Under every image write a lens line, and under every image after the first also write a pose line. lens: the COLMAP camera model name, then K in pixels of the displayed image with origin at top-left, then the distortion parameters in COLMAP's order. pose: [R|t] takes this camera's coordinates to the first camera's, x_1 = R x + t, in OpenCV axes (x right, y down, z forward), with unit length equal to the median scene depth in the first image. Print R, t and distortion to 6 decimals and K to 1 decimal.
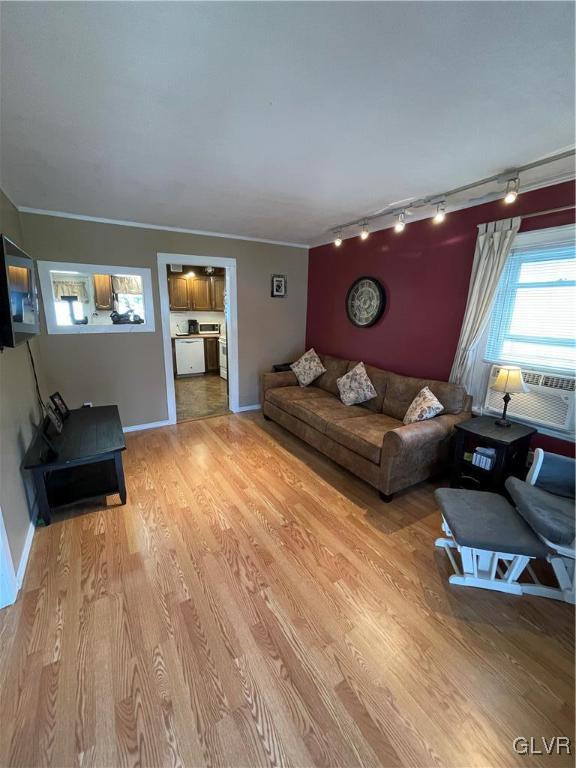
lens RADIAL K [[309.1, 0, 283.8], [0, 309.1, 380.7], [0, 0, 1]] dist [-0.002157, 0.000534]
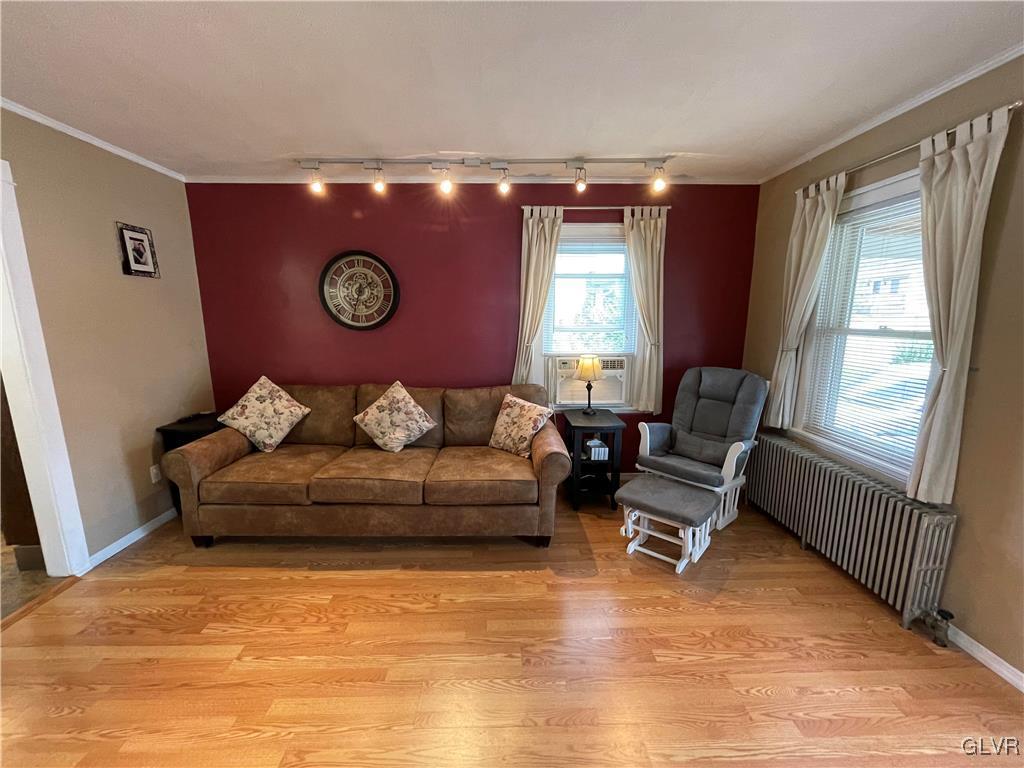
lens RADIAL K [[412.1, 0, 509.9], [0, 412.1, 389.3], [0, 0, 1]] dist [-0.002157, 0.000534]
pose [[0.499313, -0.169787, 0.849623, -0.383499], [0.208115, 0.975405, 0.072616, -0.059585], [-0.841056, 0.140561, 0.522367, 0.364695]]
